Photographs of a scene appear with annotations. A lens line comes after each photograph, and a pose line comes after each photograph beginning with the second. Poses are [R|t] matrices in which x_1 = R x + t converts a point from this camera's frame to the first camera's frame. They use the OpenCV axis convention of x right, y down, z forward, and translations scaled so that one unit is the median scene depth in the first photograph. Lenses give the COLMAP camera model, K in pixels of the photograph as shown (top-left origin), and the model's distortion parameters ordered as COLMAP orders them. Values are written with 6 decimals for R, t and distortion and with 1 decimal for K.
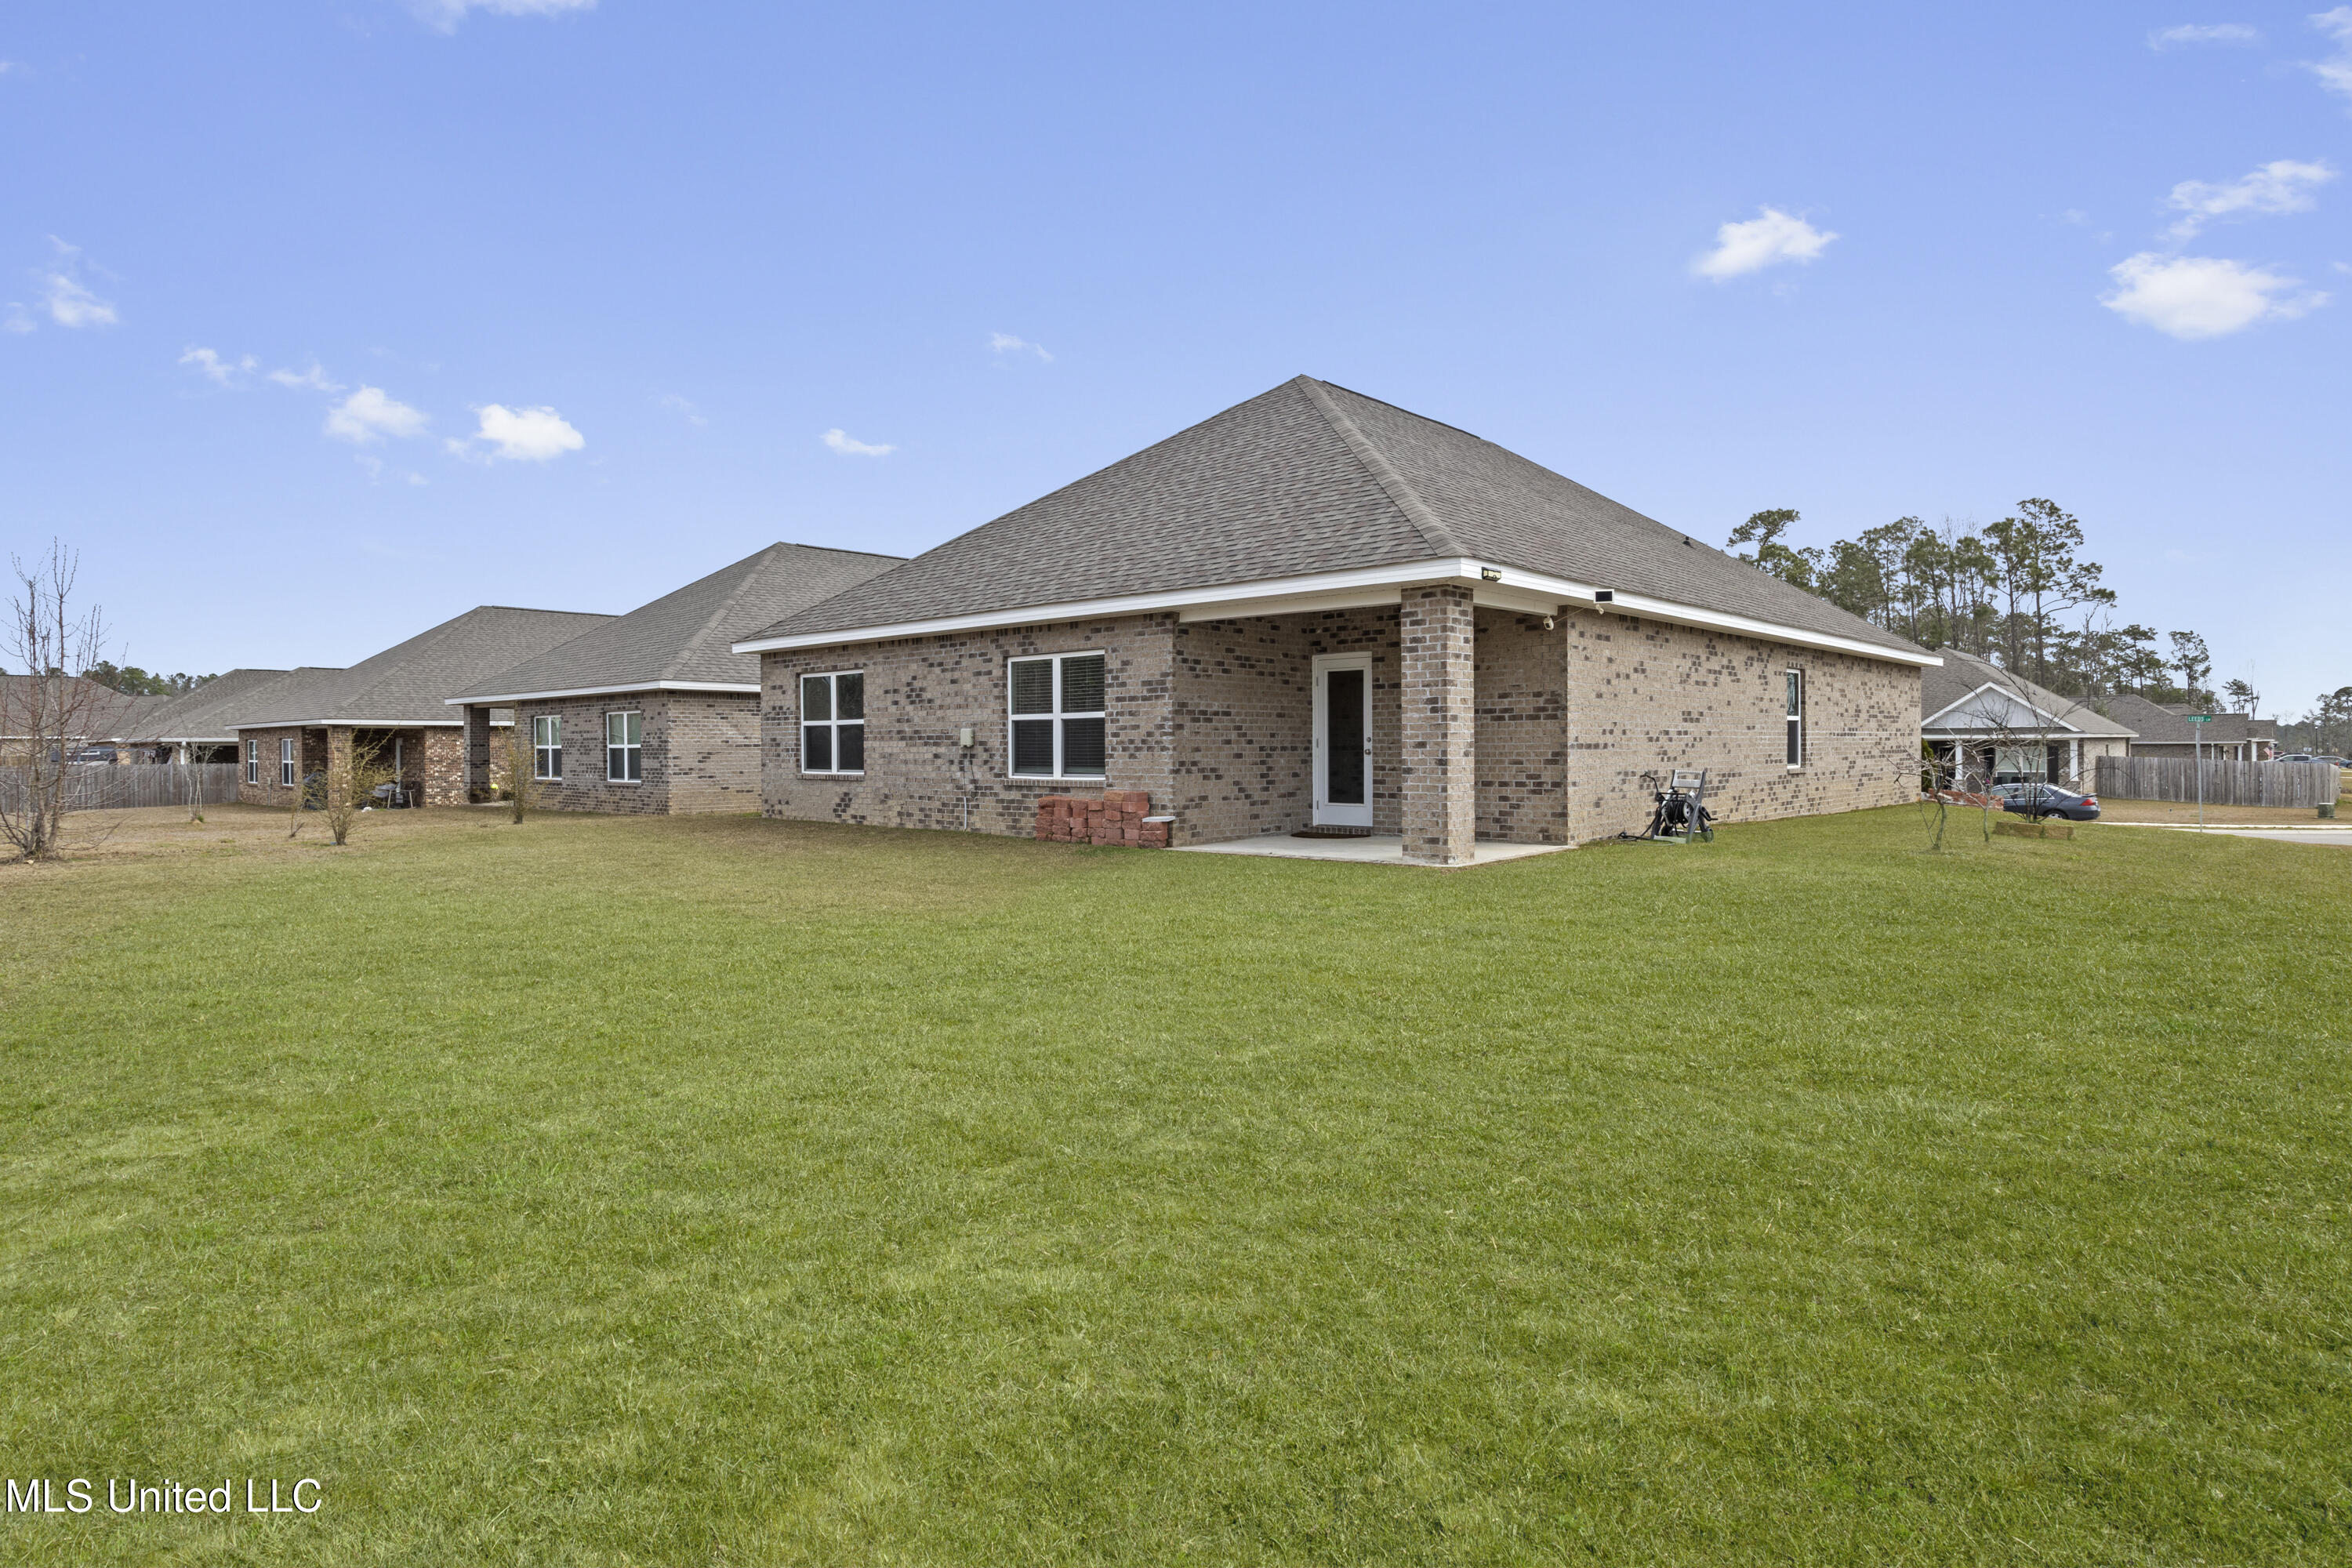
lens RADIAL K [[1289.7, 0, 1166.5], [0, 1289.7, 769.0], [0, 0, 1]] dist [-0.016261, -0.000784]
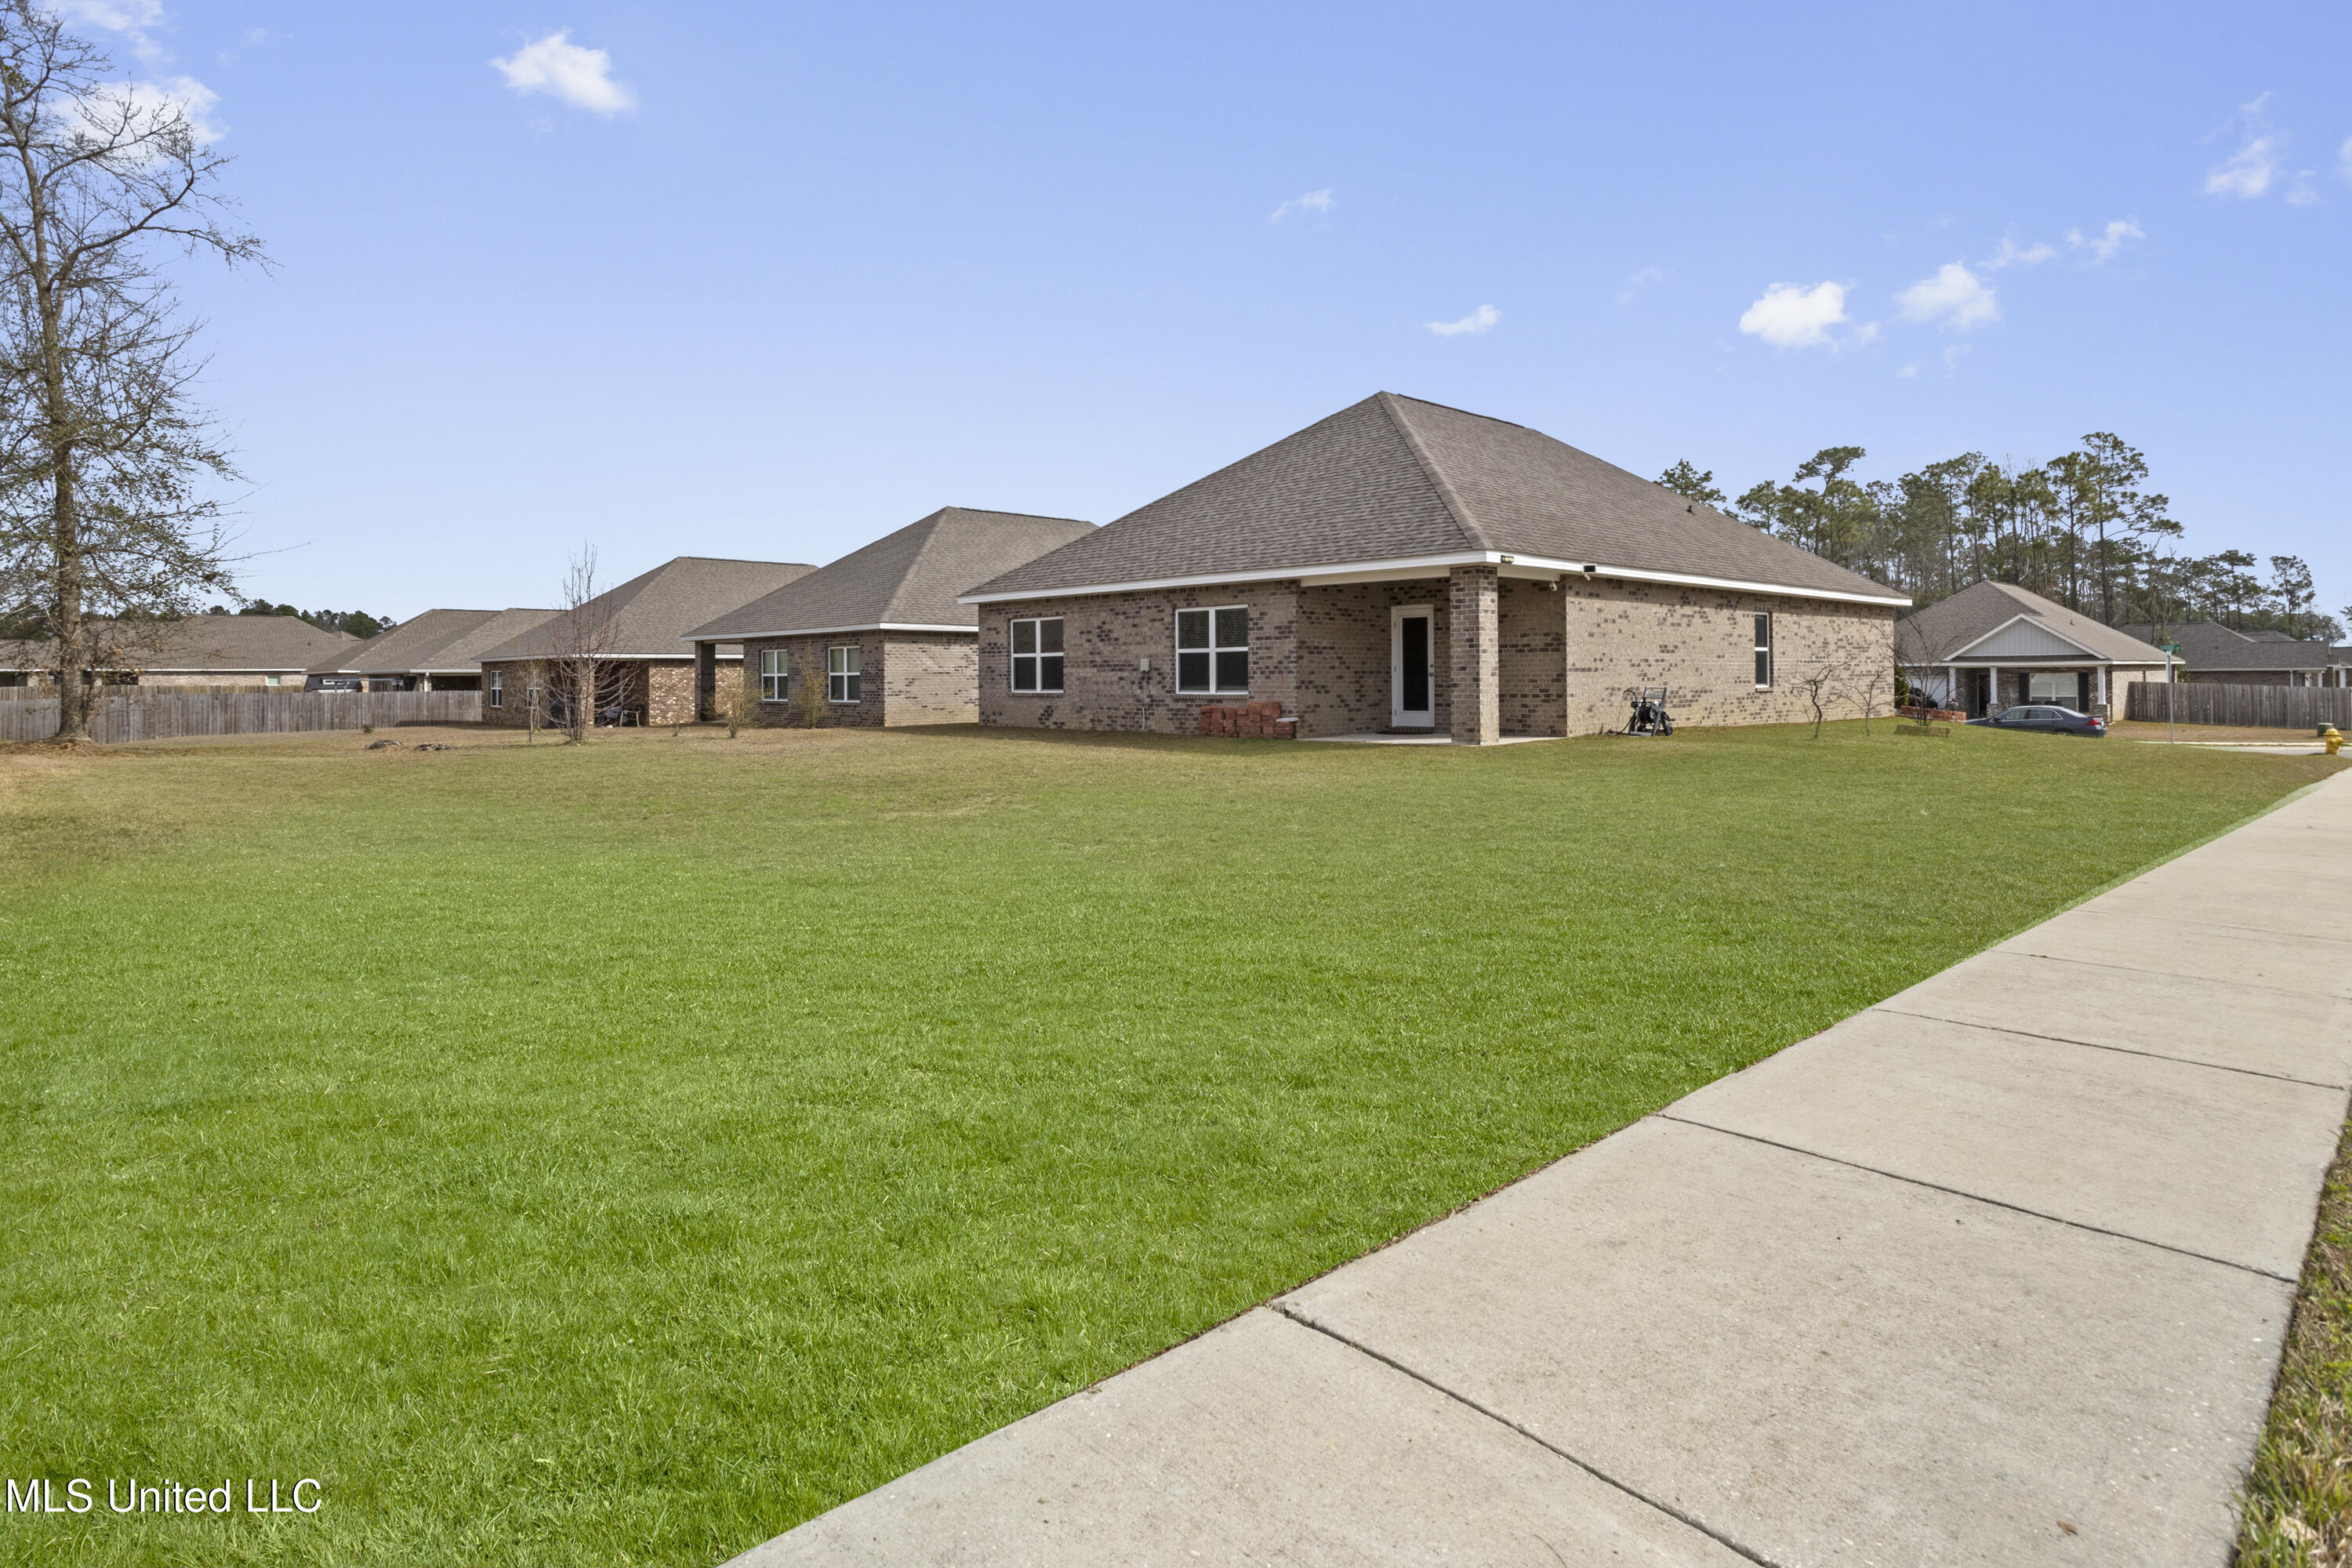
lens RADIAL K [[1312.5, 0, 1152.5], [0, 1312.5, 689.1], [0, 0, 1]] dist [0.002260, 0.000398]
pose [[0.997835, -0.001521, -0.065754, -0.050291], [0.000945, 0.999961, -0.008783, 0.013841], [0.065764, 0.008702, 0.997797, -0.423831]]
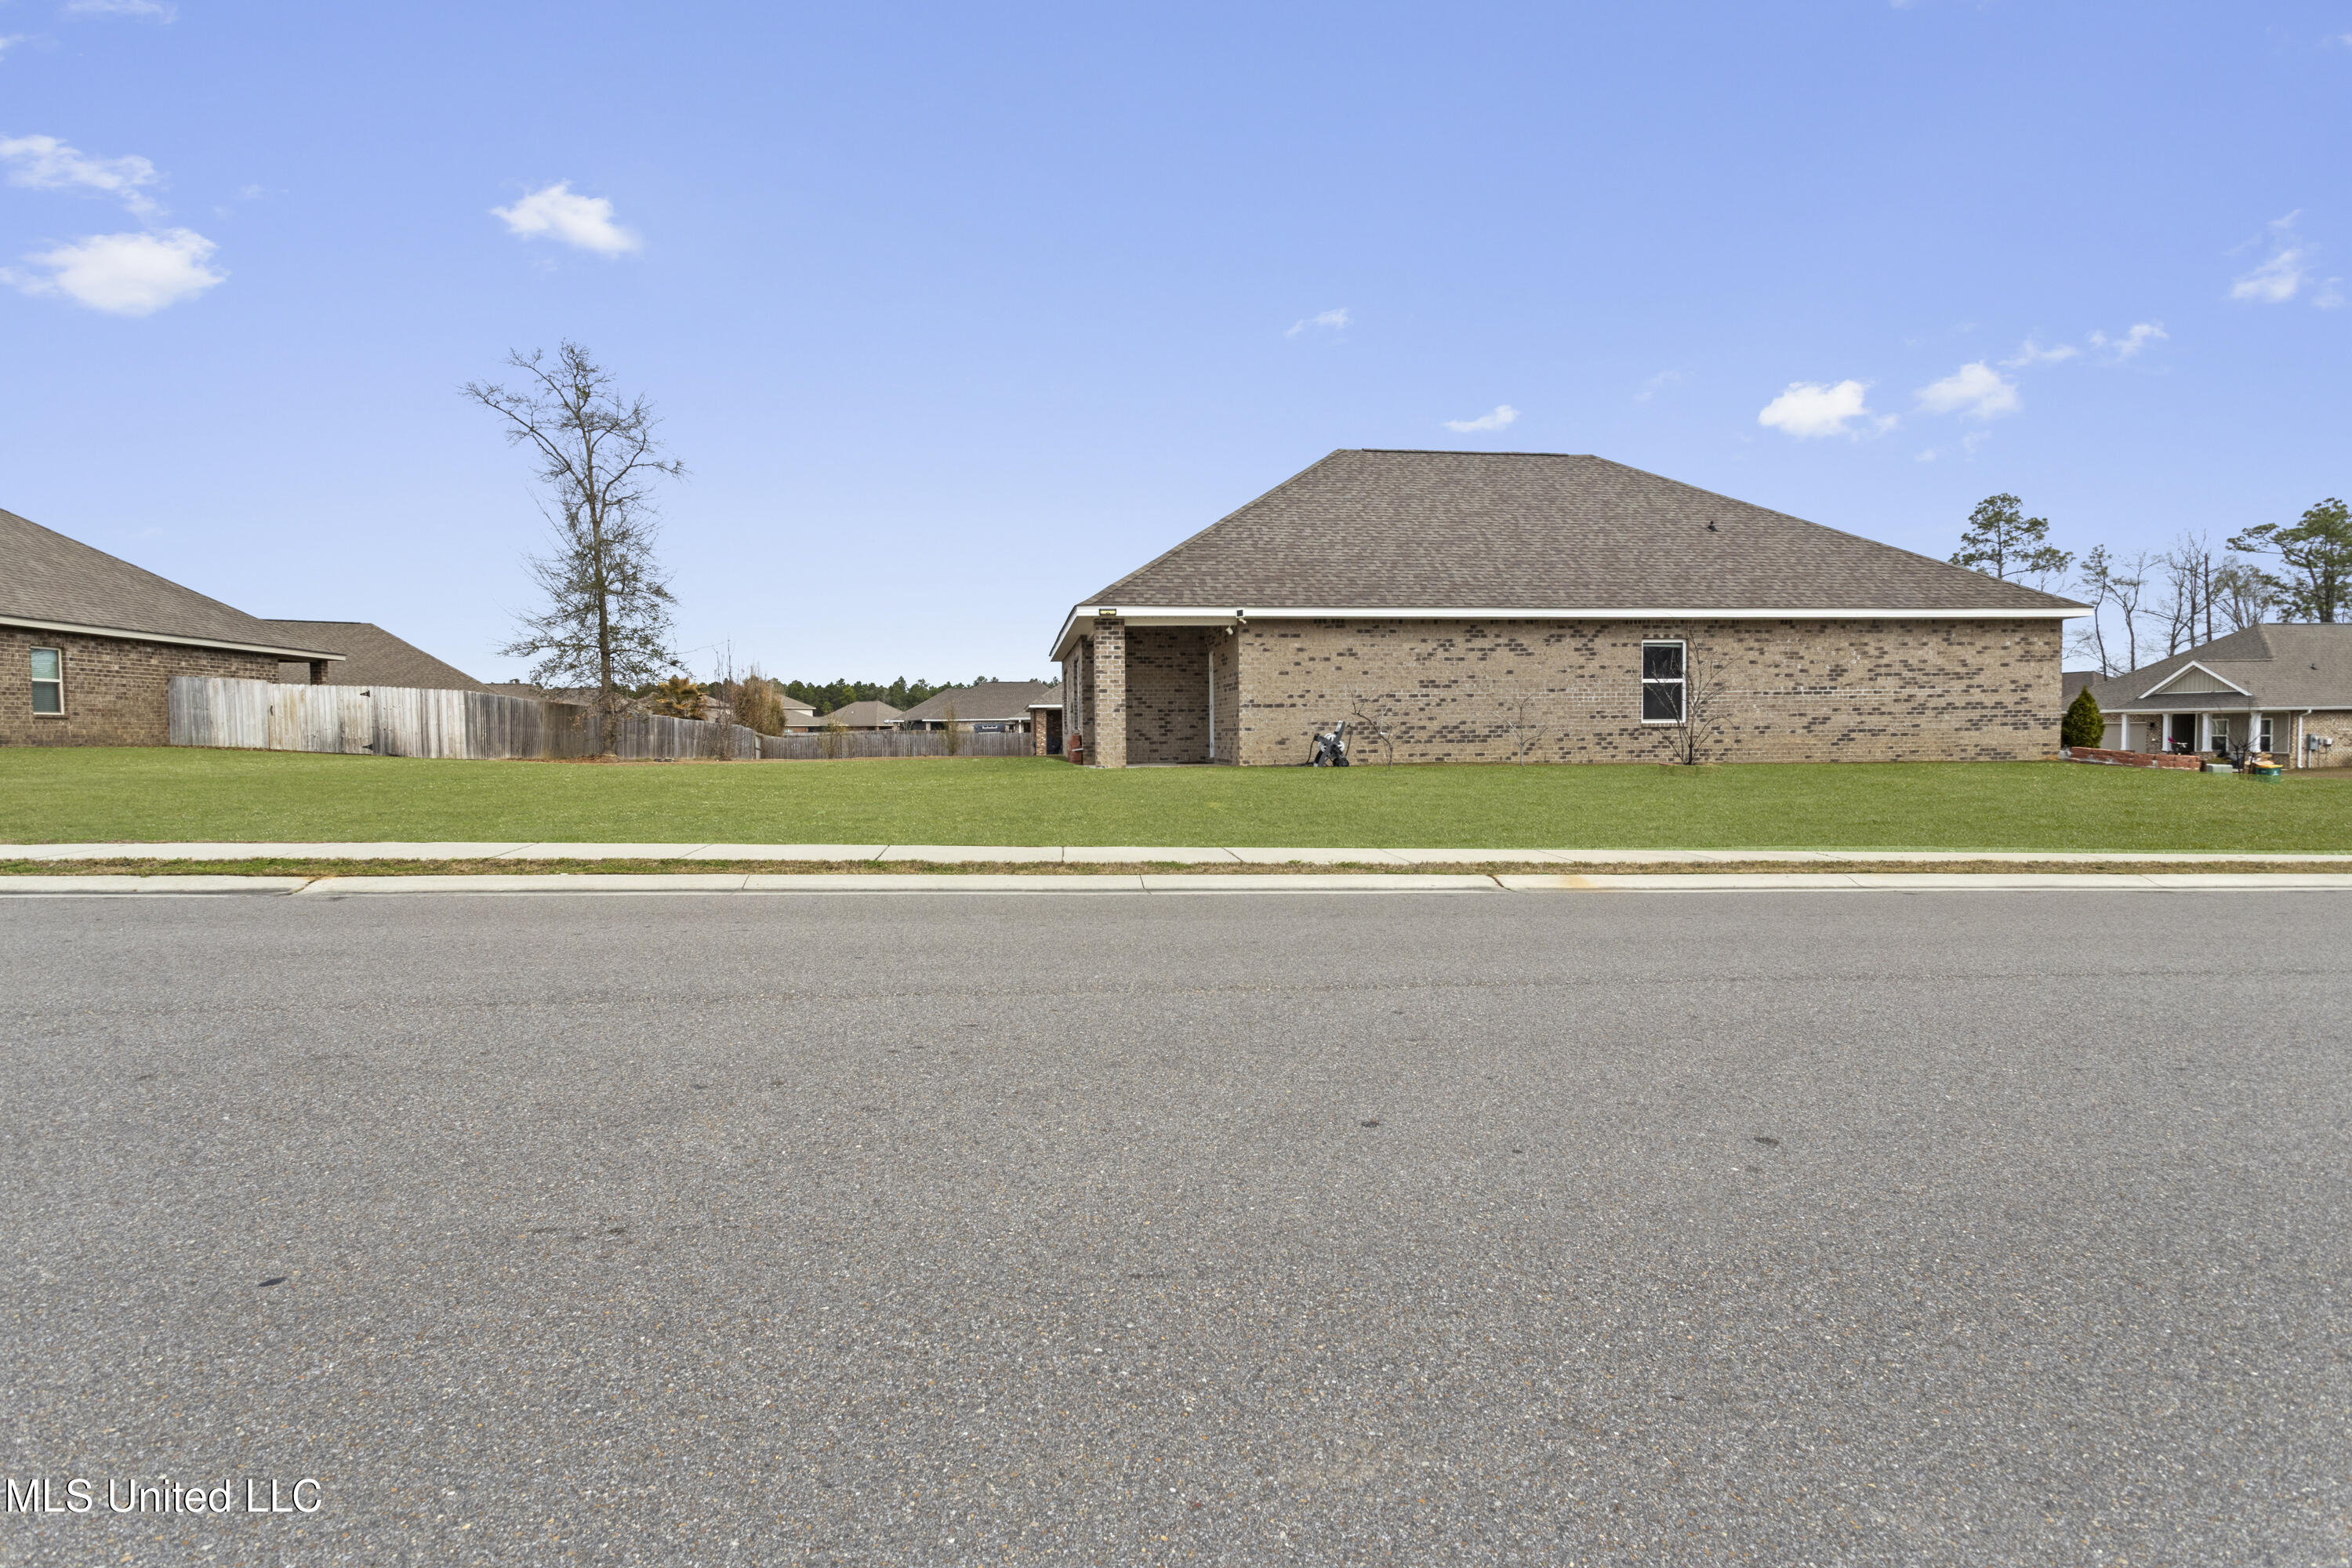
lens RADIAL K [[1155.6, 0, 1167.9], [0, 1155.6, 786.0], [0, 0, 1]] dist [0.000568, 0.000116]
pose [[0.765085, 0.028248, -0.643309, 0.942361], [-0.005637, 0.999293, 0.037176, 0.023689], [0.643904, -0.024817, 0.764704, -0.139462]]
